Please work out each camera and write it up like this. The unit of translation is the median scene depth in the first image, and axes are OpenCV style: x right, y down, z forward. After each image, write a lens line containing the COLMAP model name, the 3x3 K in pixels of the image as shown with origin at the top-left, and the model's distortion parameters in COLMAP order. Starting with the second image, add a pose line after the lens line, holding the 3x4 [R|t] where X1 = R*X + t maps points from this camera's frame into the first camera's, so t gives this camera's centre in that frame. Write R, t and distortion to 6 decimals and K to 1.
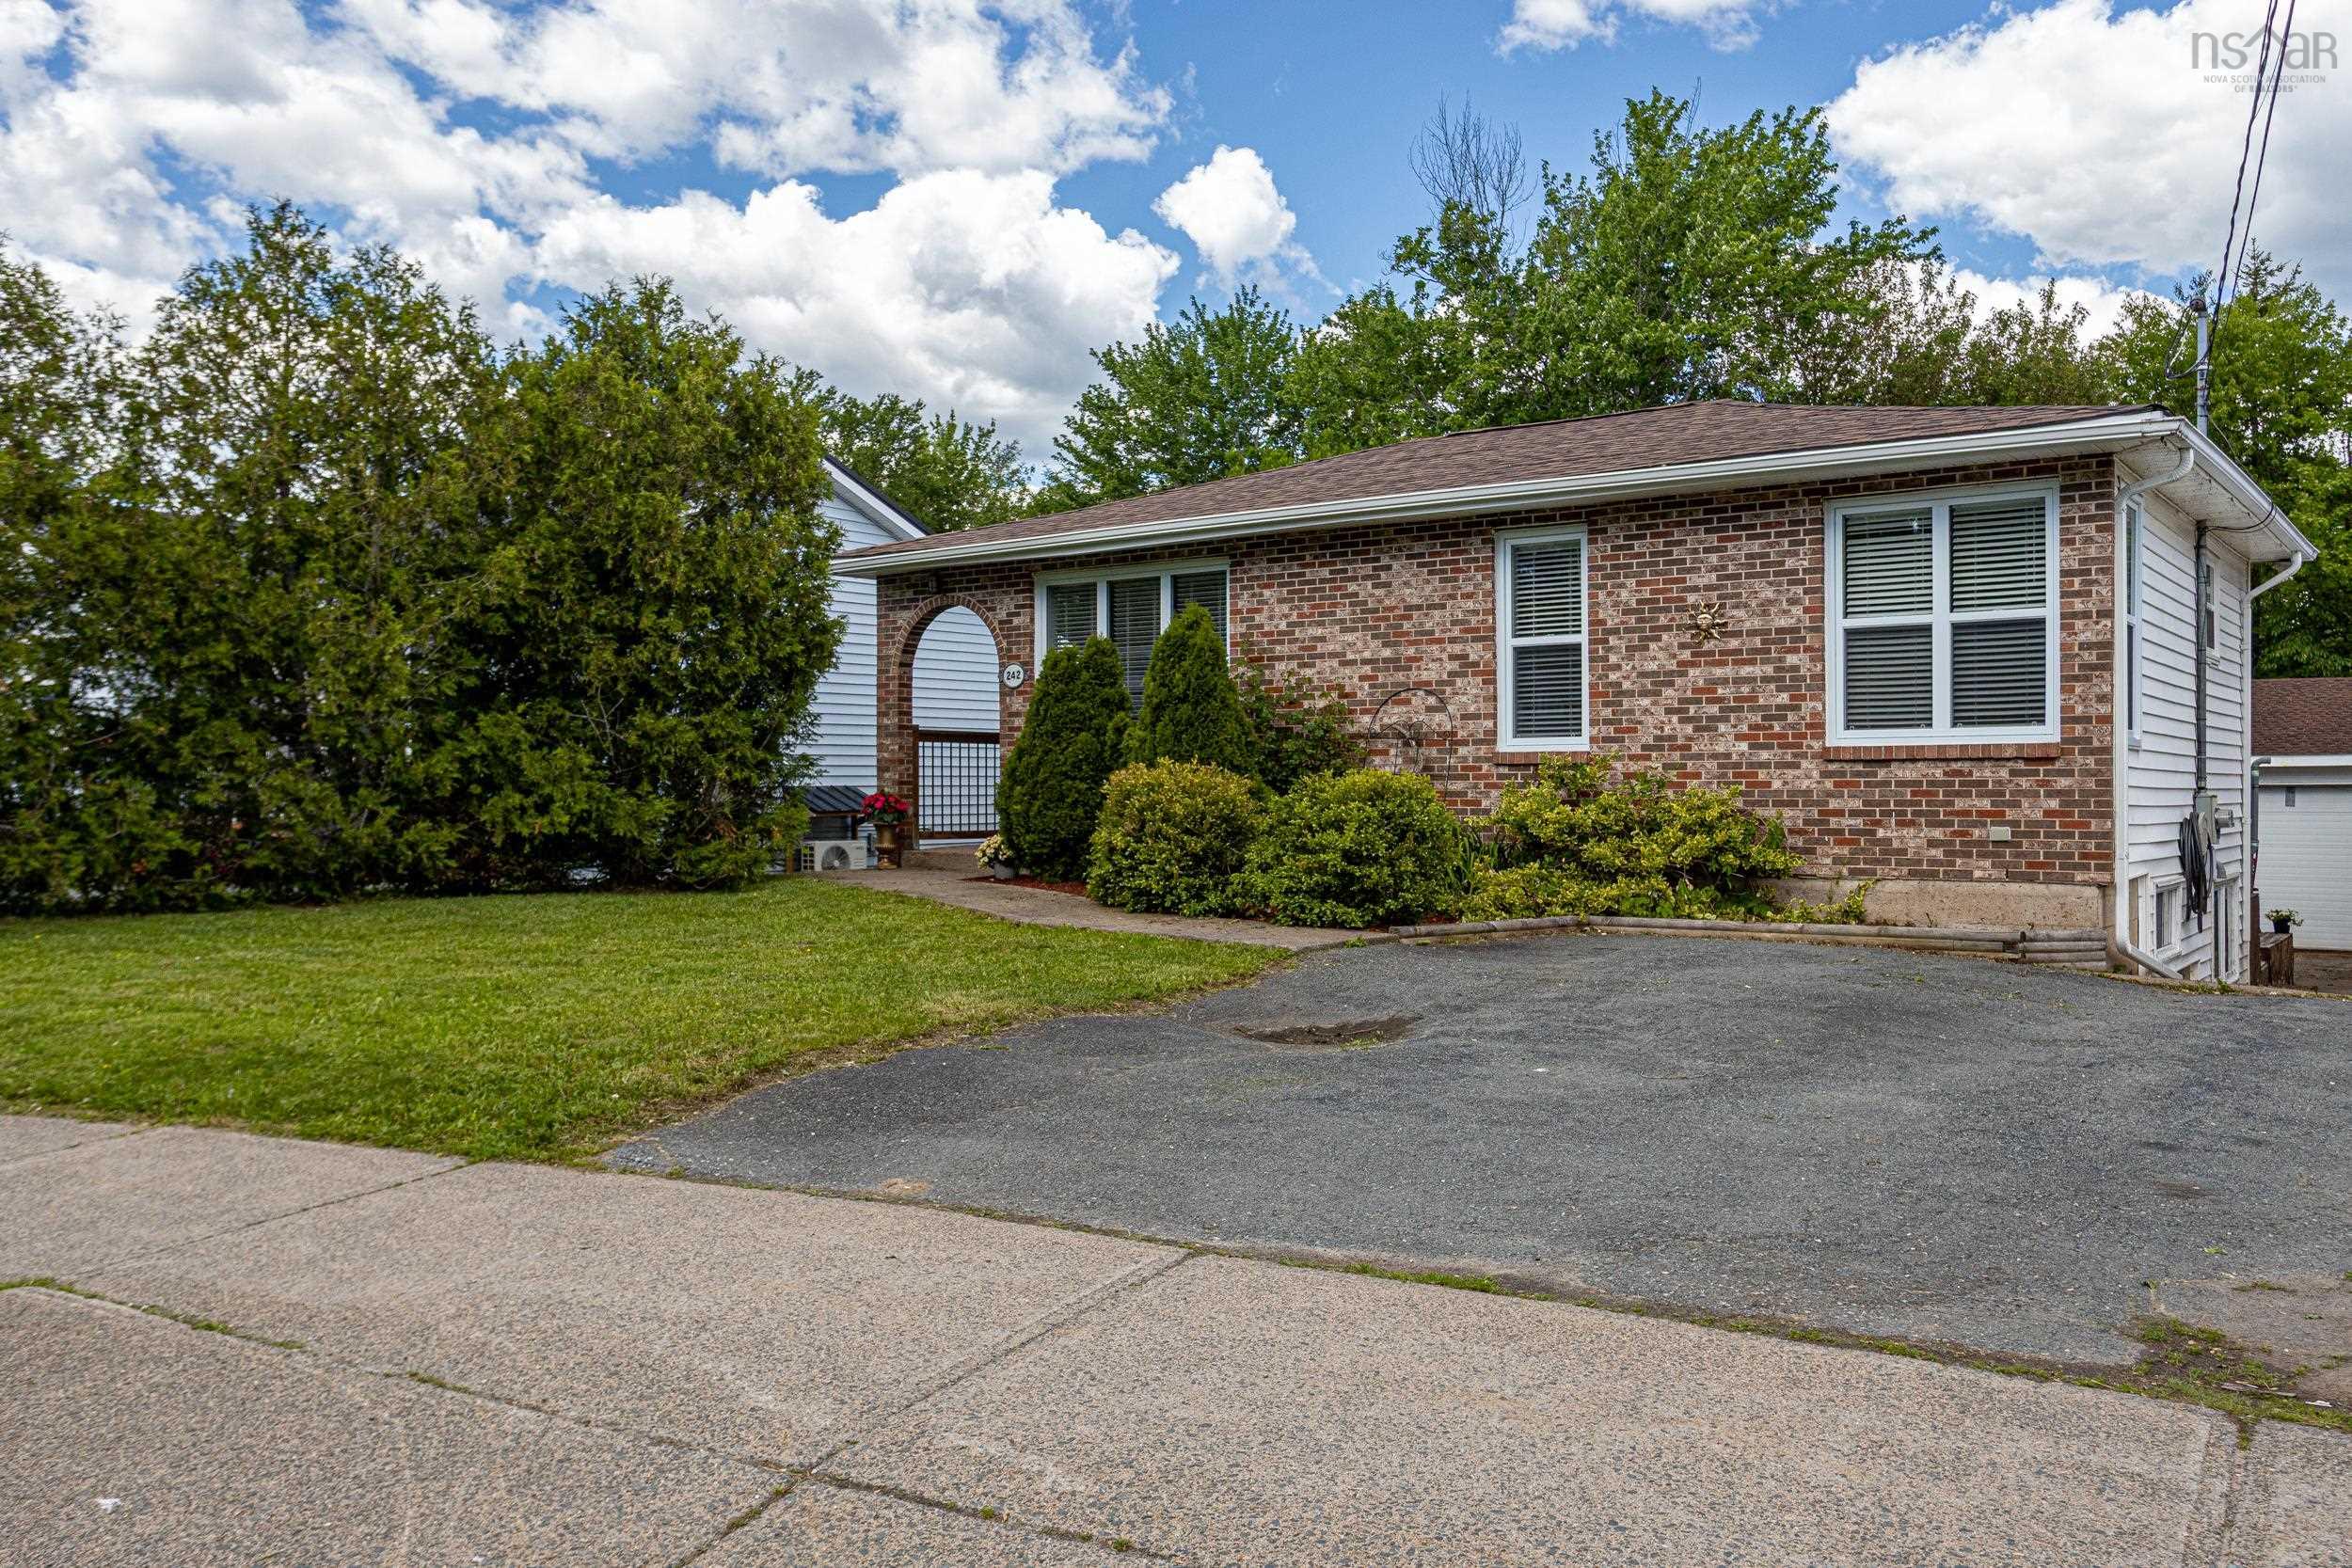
lens RADIAL K [[1810.3, 0, 1226.1], [0, 1810.3, 786.9], [0, 0, 1]] dist [0.021042, 0.003889]
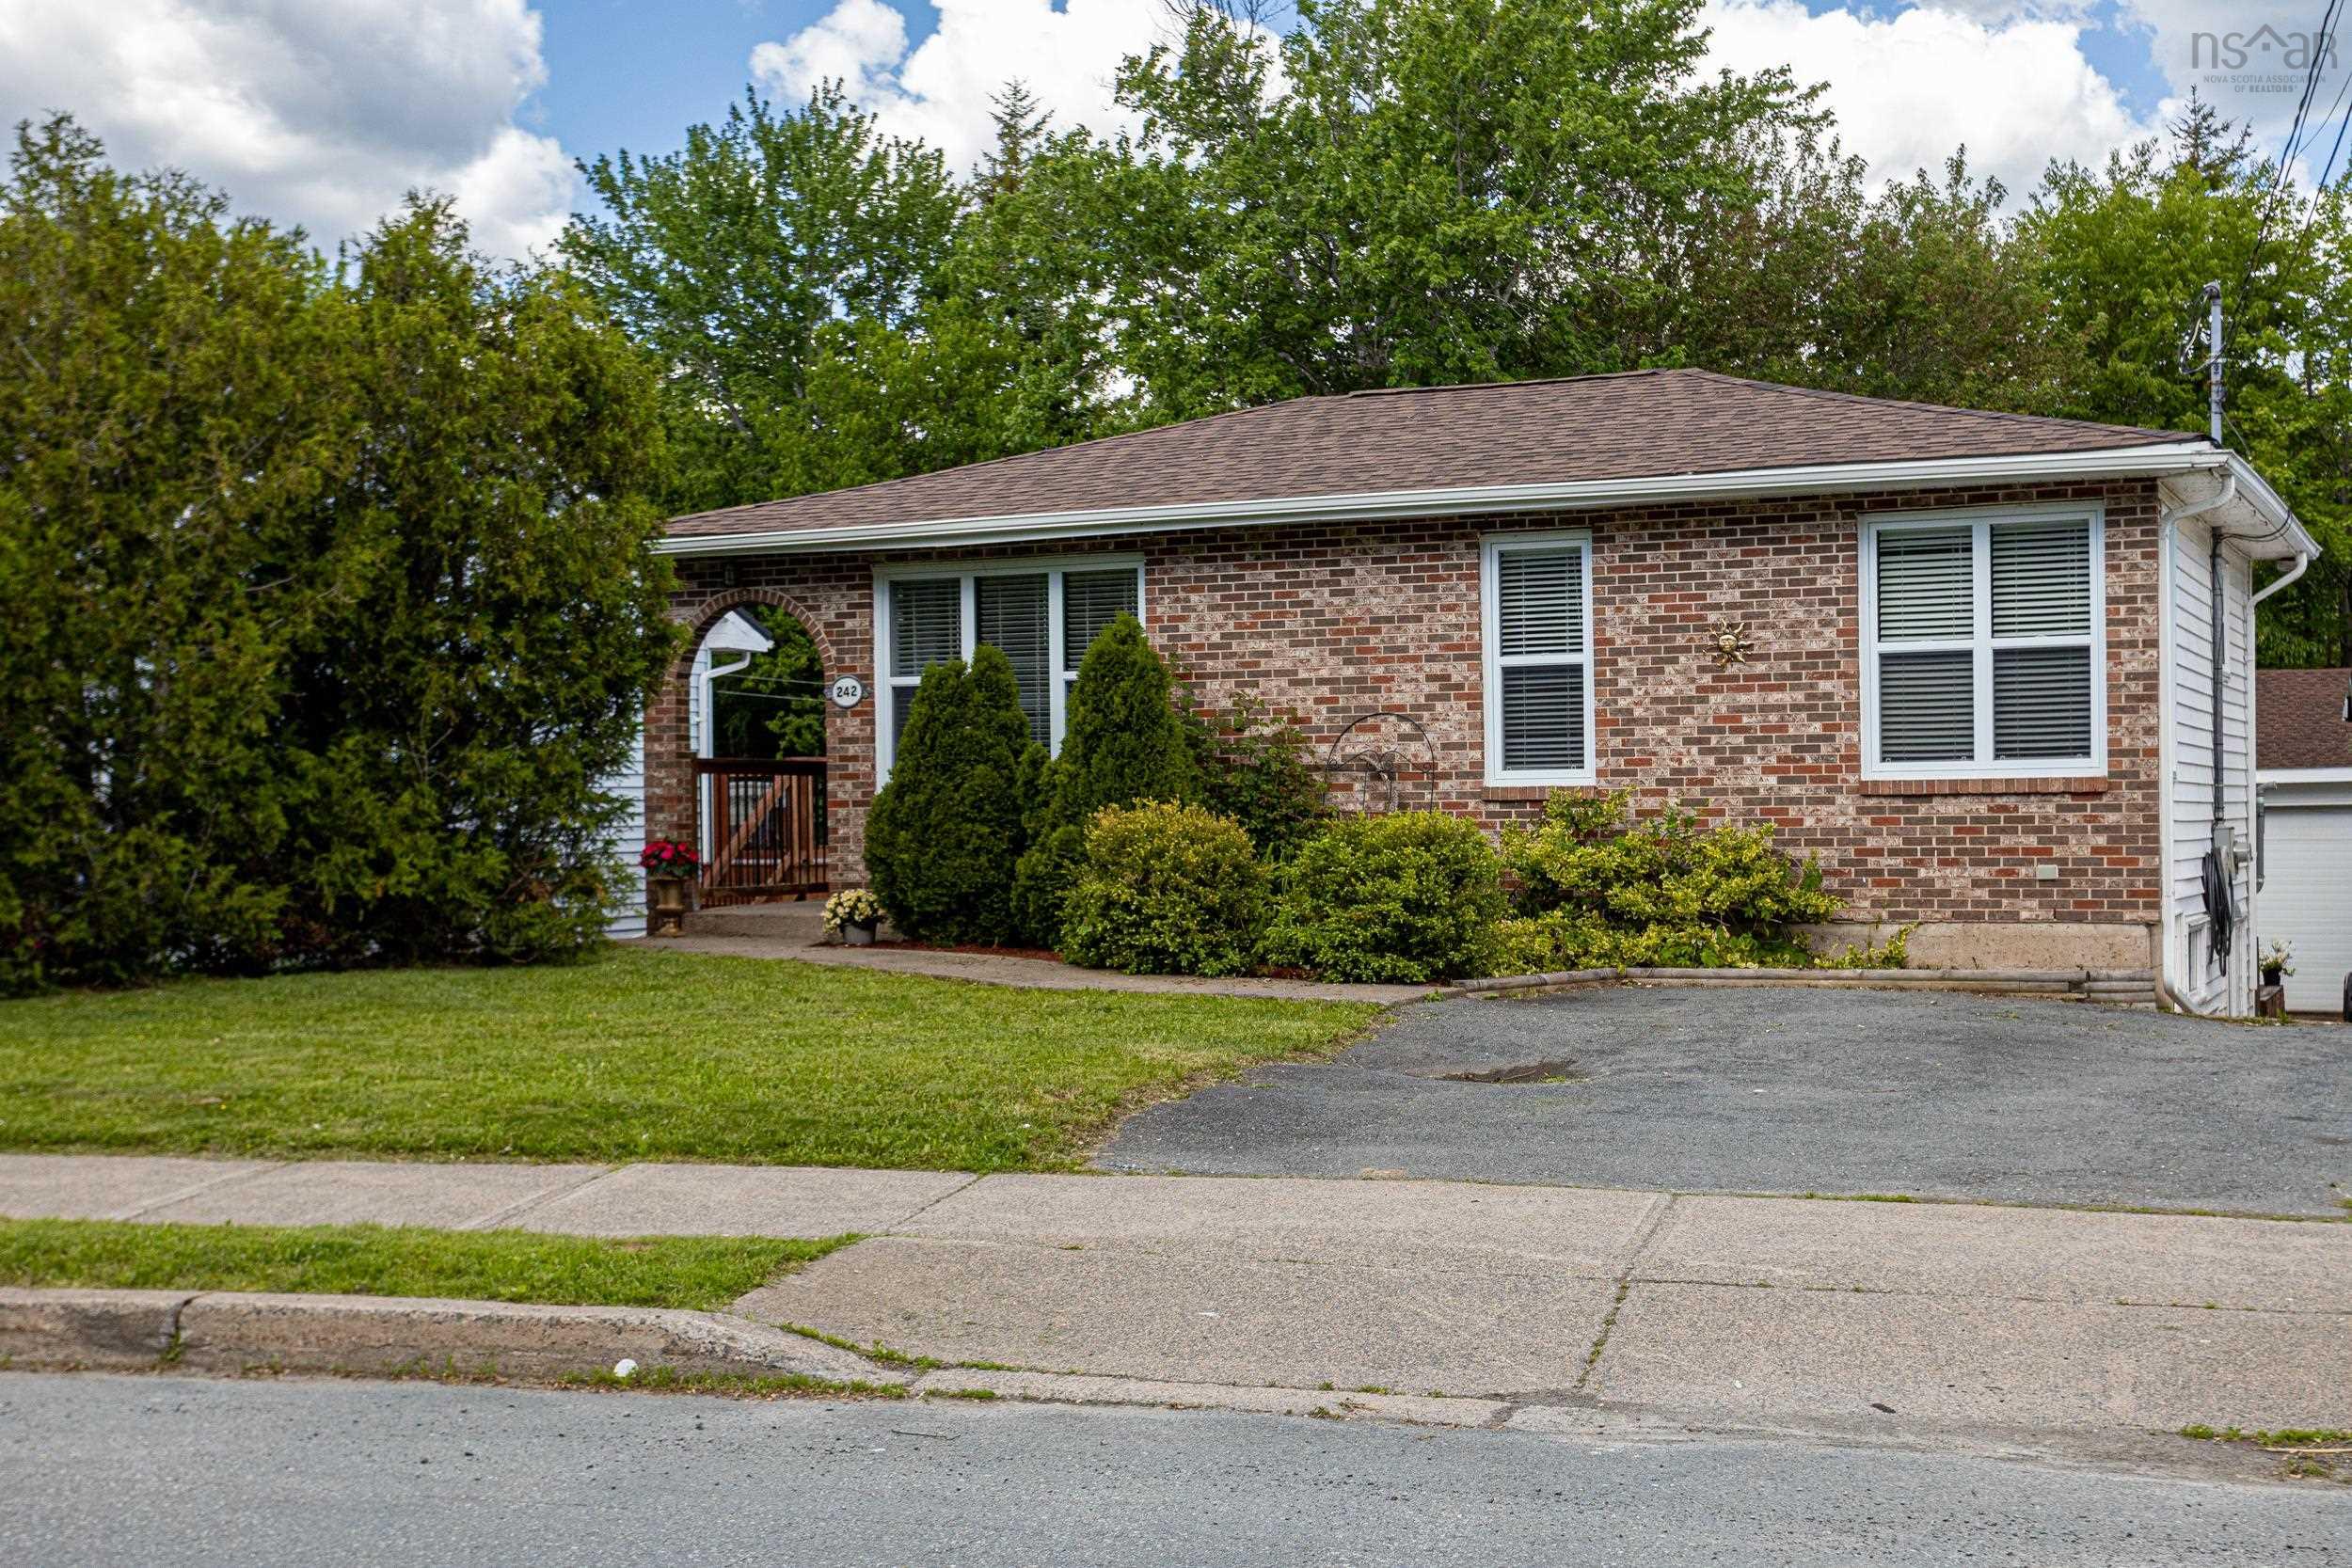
lens RADIAL K [[2890.2, 0, 1179.3], [0, 2890.2, 818.0], [0, 0, 1]] dist [0.068368, -0.043264]
pose [[0.981666, -0.010056, 0.190345, -0.286101], [0.009643, 0.999949, 0.003099, -0.010750], [-0.190366, -0.001207, 0.981712, -0.377068]]
